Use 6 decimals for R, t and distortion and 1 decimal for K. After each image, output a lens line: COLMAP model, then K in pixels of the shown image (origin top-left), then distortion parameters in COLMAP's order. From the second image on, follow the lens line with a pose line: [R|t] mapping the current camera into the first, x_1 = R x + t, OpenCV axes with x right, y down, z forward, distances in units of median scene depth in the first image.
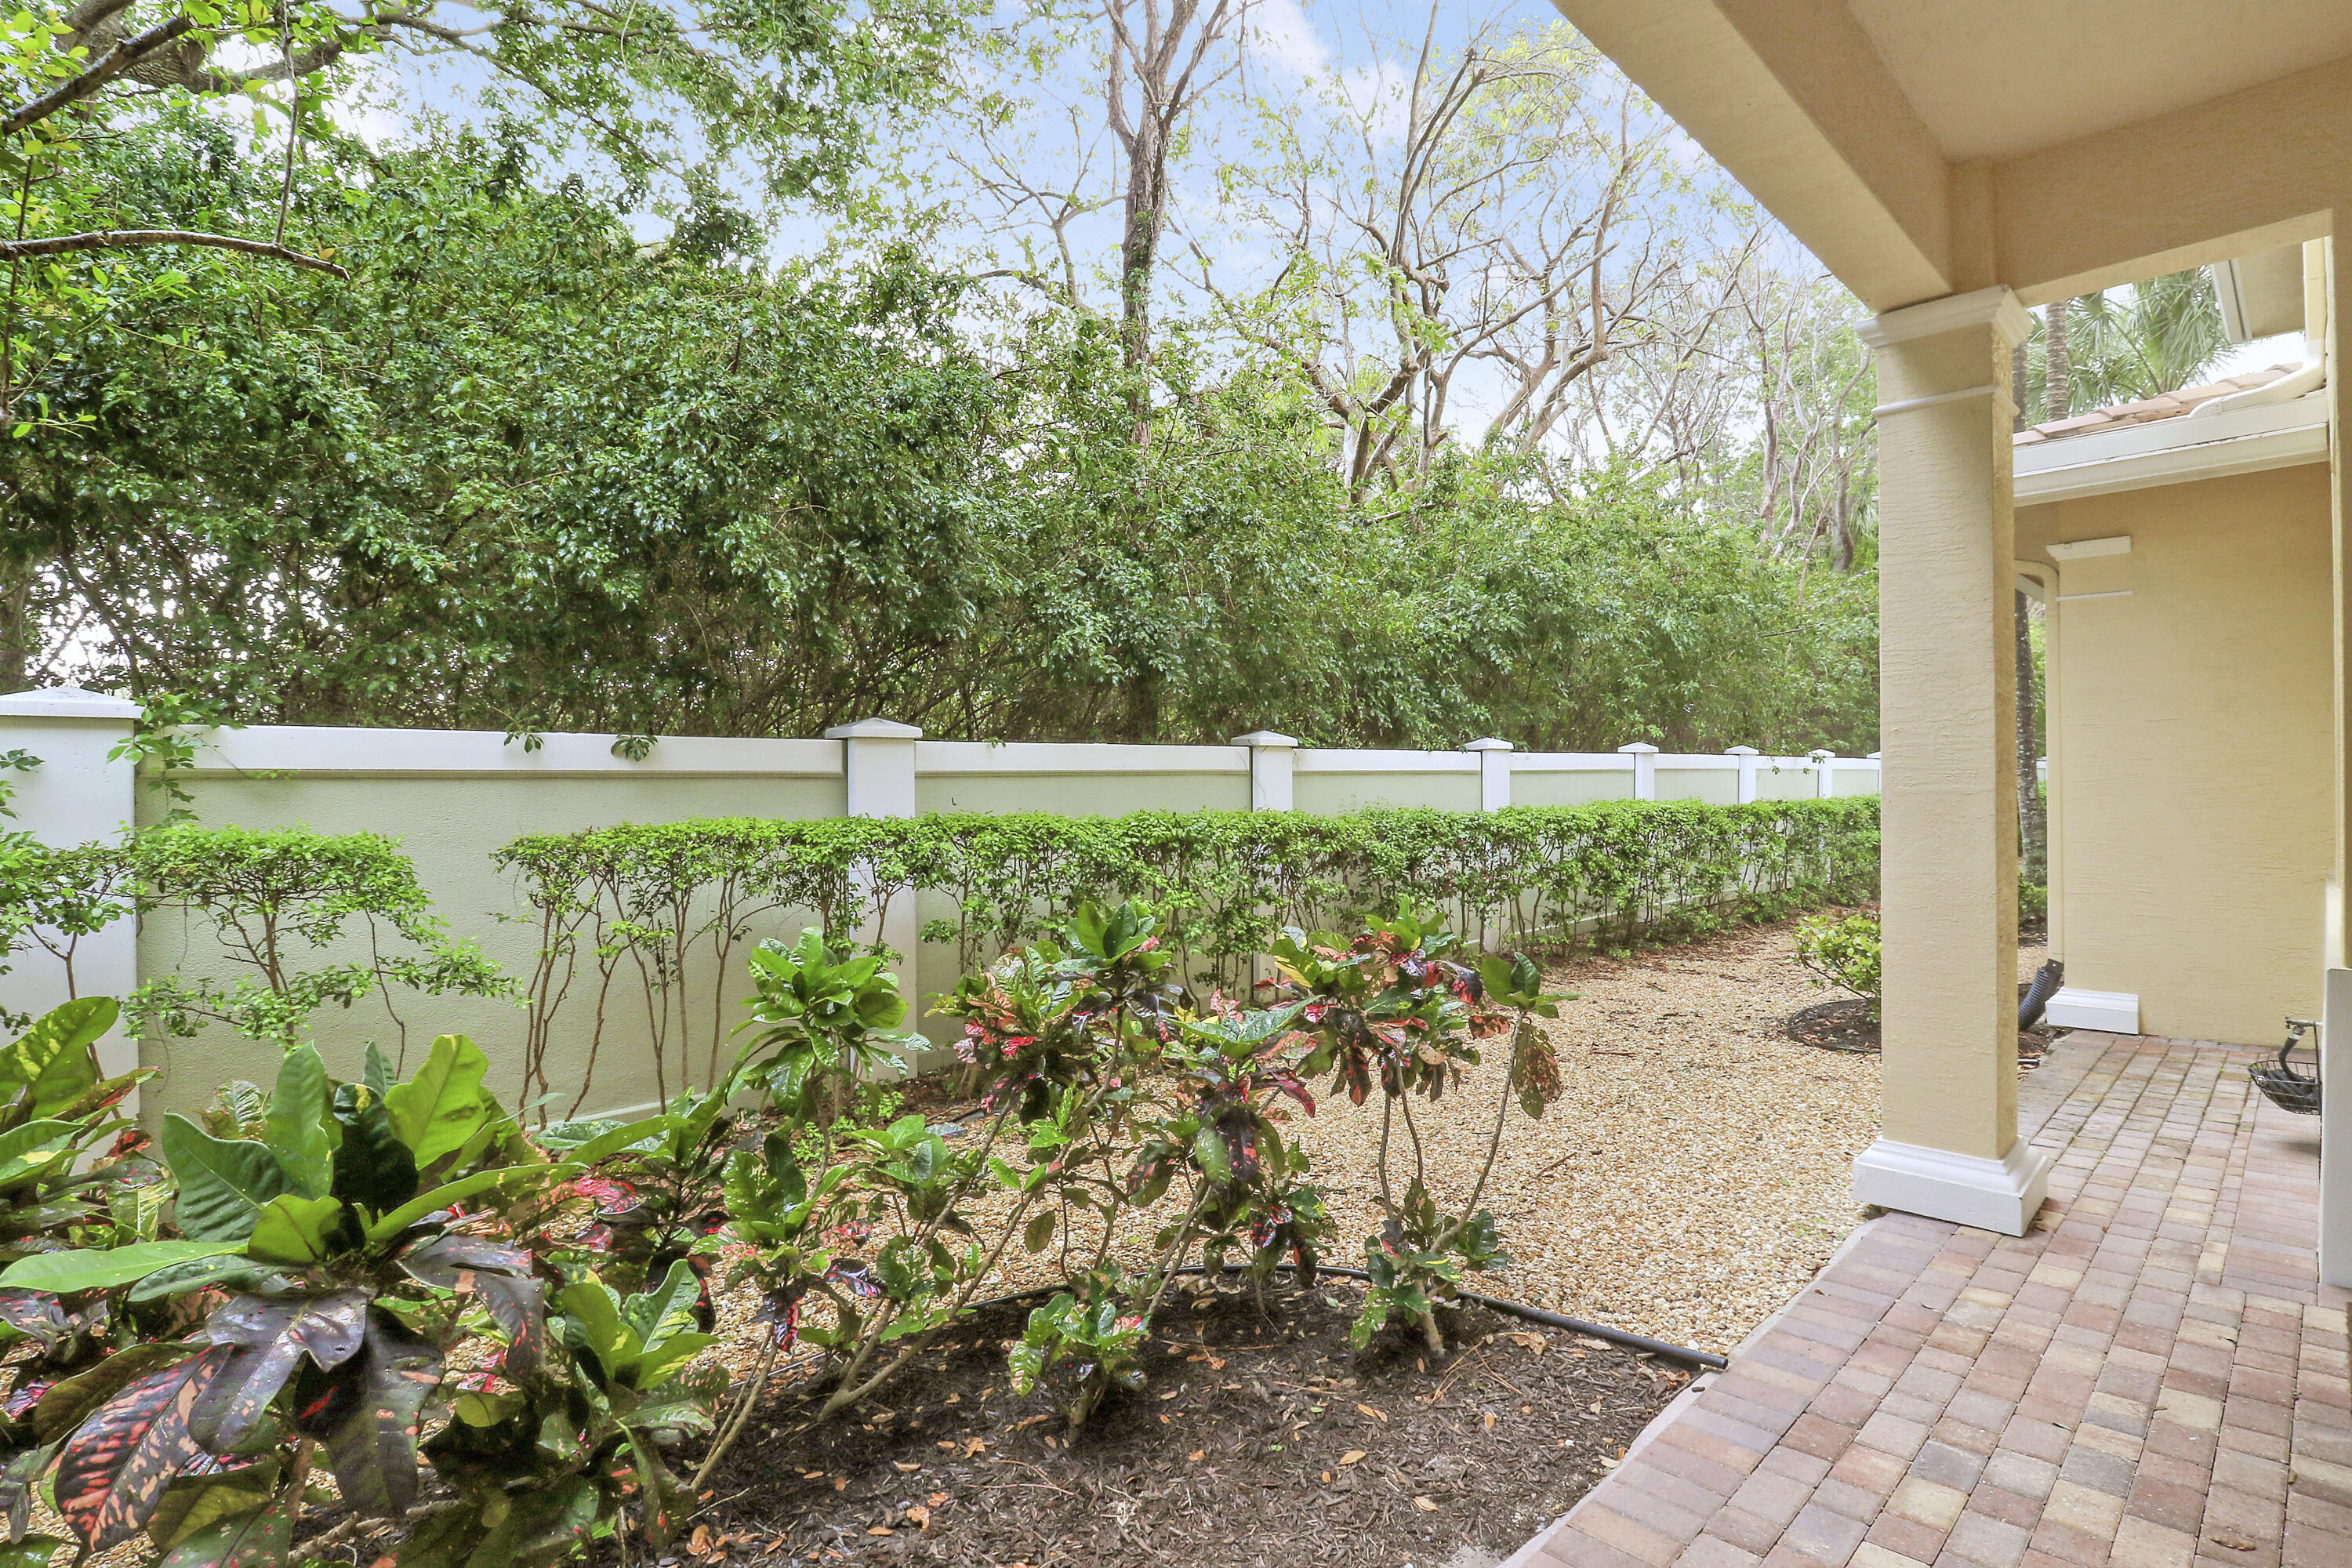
lens RADIAL K [[1134.4, 0, 1200.0], [0, 1134.4, 779.9], [0, 0, 1]] dist [0.002447, -0.000105]
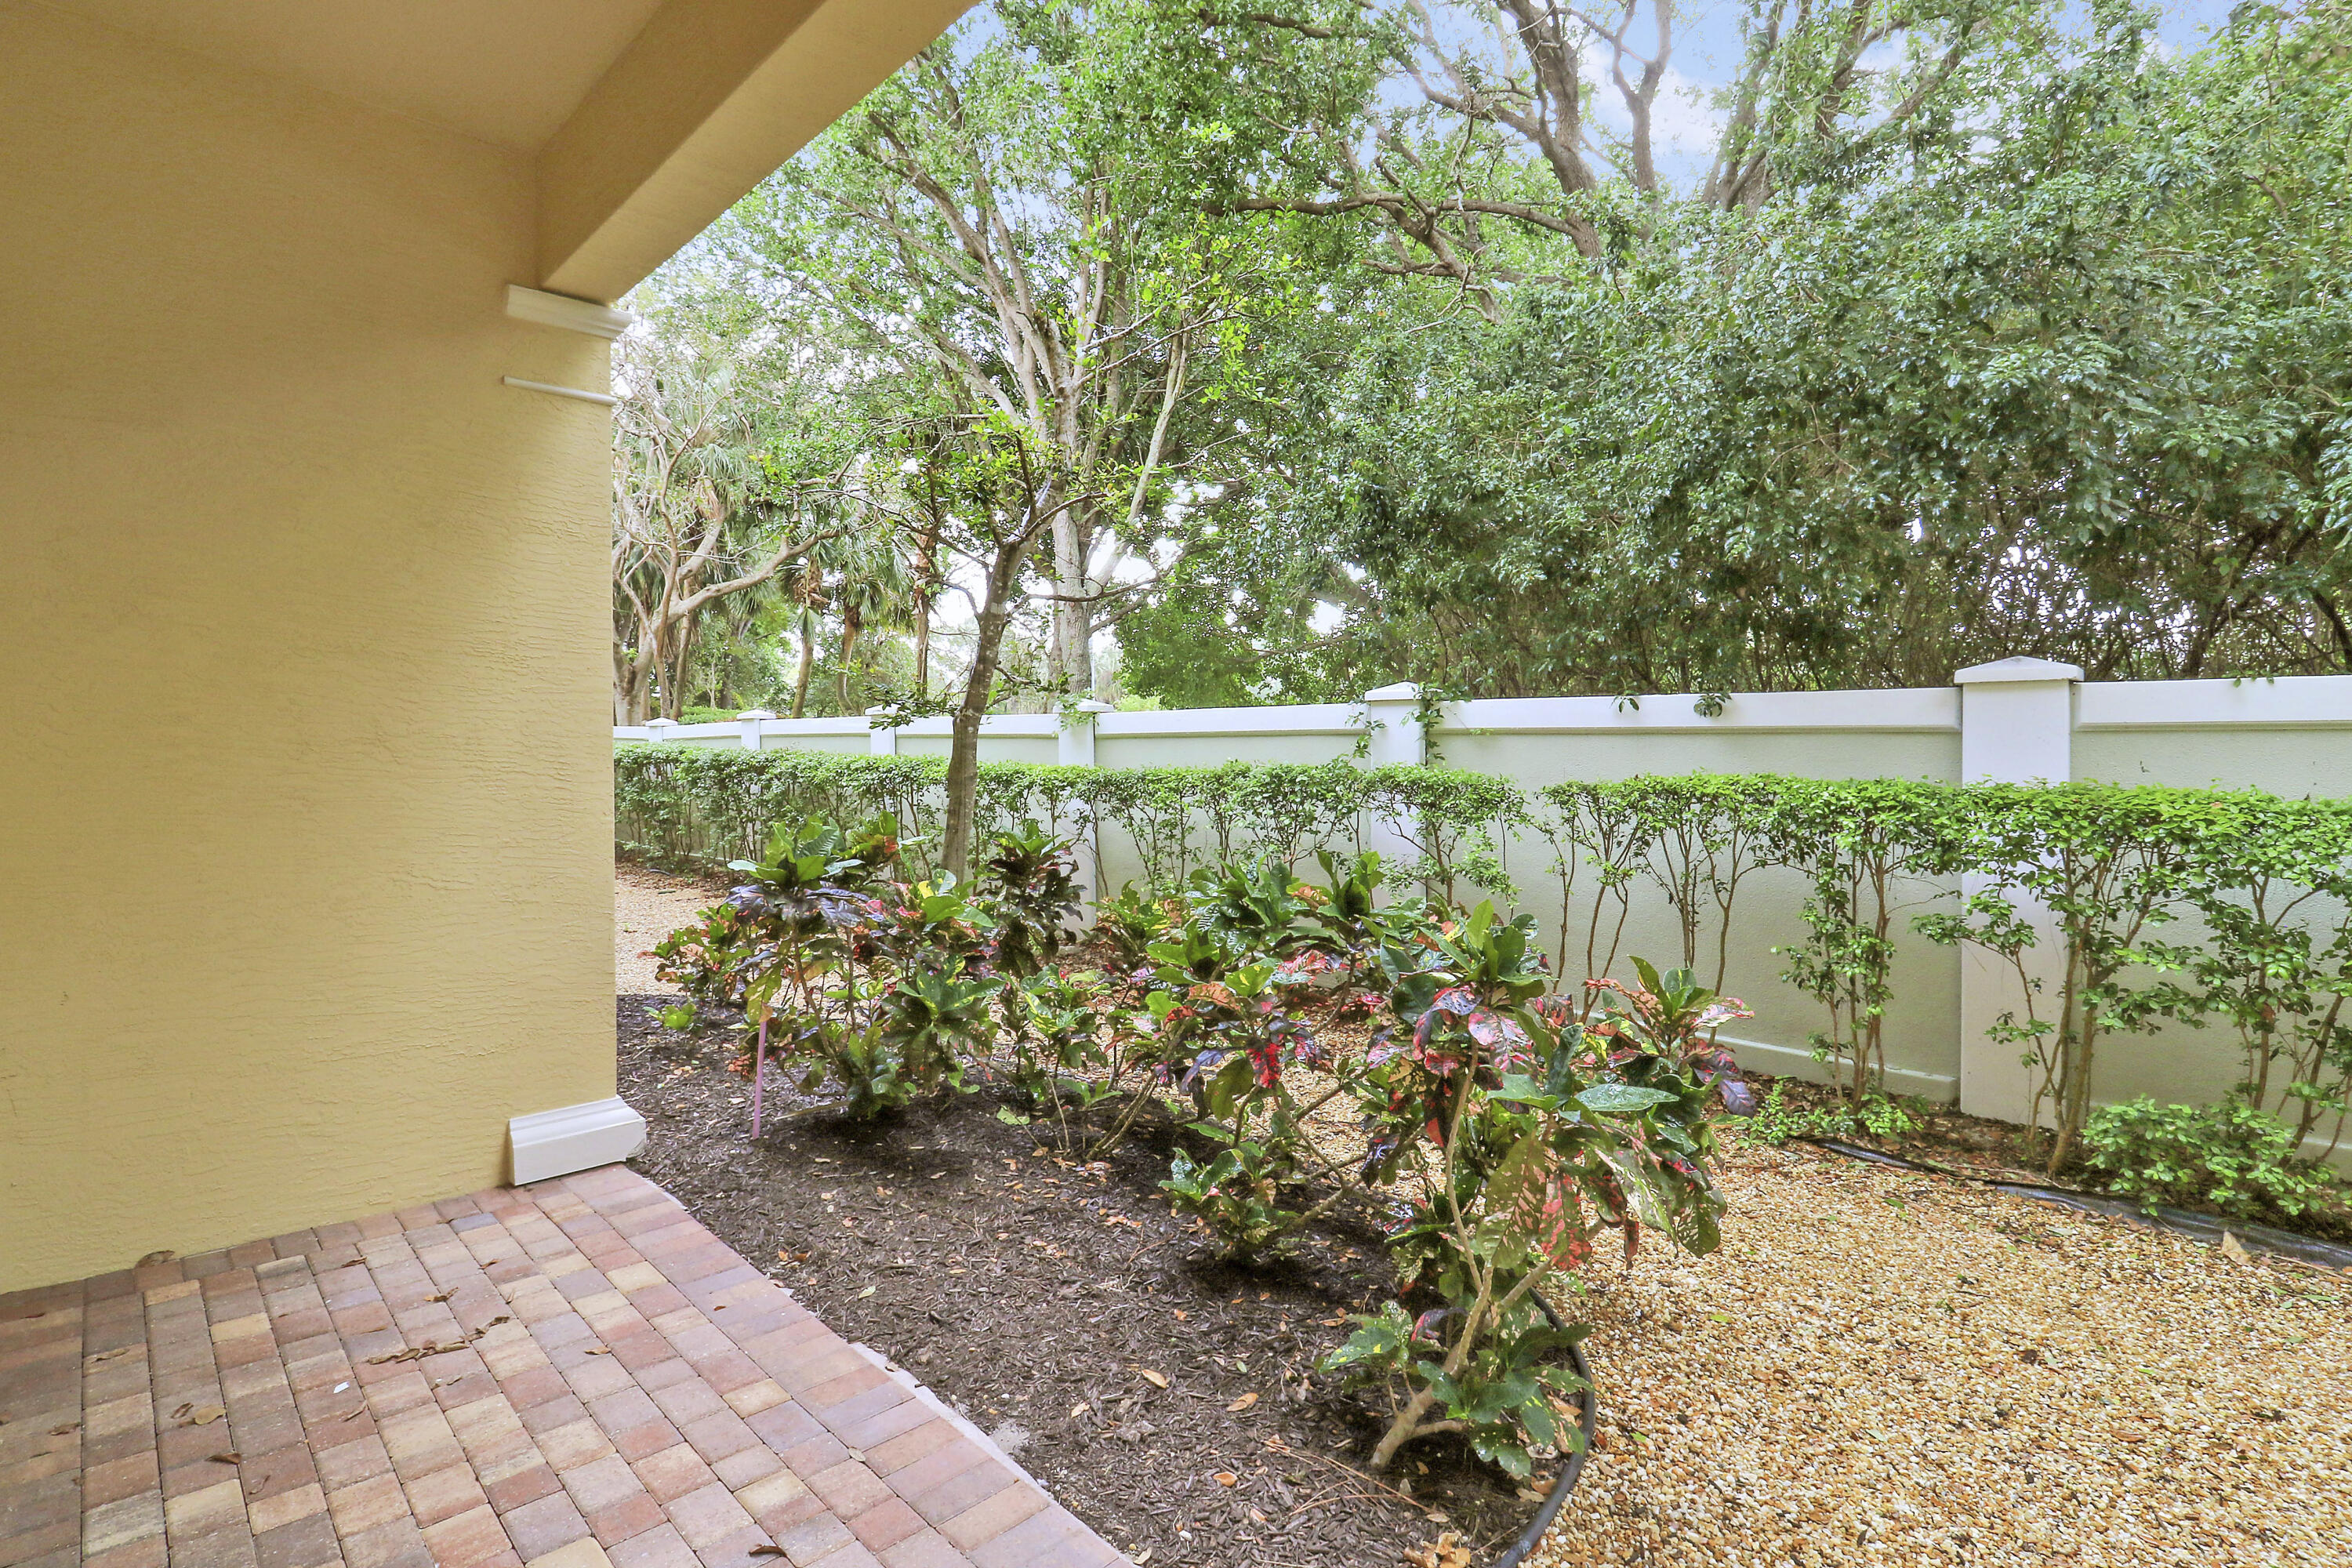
lens RADIAL K [[1134.4, 0, 1200.0], [0, 1134.4, 779.9], [0, 0, 1]] dist [0.002447, -0.000105]
pose [[-0.007767, 0.040593, -0.999146, 0.590133], [-0.001813, 0.999174, 0.040608, -0.000788], [0.999968, 0.002126, -0.007687, 0.535264]]
